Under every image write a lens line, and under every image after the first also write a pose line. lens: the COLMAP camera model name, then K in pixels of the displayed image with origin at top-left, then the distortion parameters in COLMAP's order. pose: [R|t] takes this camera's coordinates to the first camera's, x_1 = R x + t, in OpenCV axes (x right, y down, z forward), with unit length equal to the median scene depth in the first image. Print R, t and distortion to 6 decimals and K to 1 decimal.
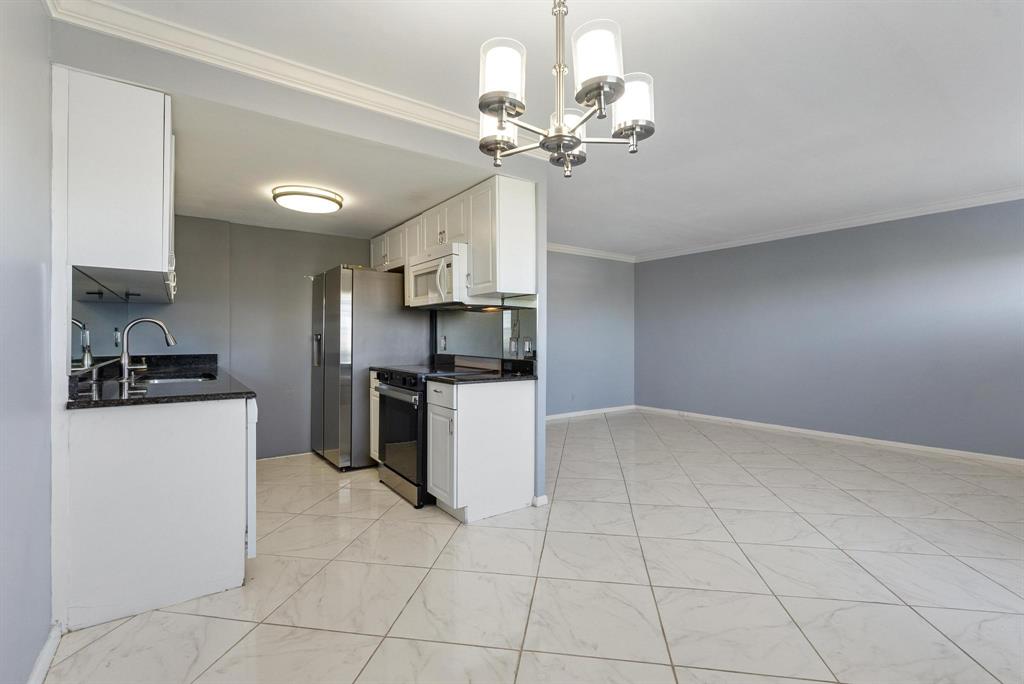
lens RADIAL K [[463.9, 0, 514.6], [0, 463.9, 338.0], [0, 0, 1]] dist [-0.002391, 0.000142]
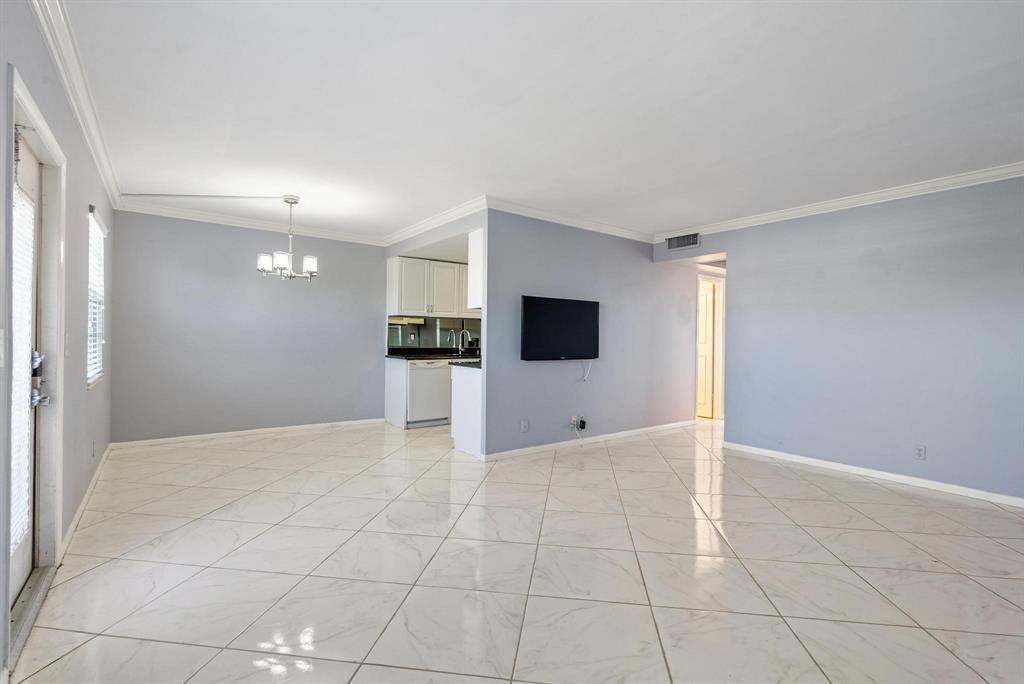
lens RADIAL K [[463.9, 0, 514.6], [0, 463.9, 338.0], [0, 0, 1]] dist [-0.002391, 0.000142]
pose [[0.022018, 0.002822, -0.999754, 1.430412], [-0.014022, 0.999899, 0.002514, -0.007637], [0.999659, 0.013963, 0.022056, 1.061708]]
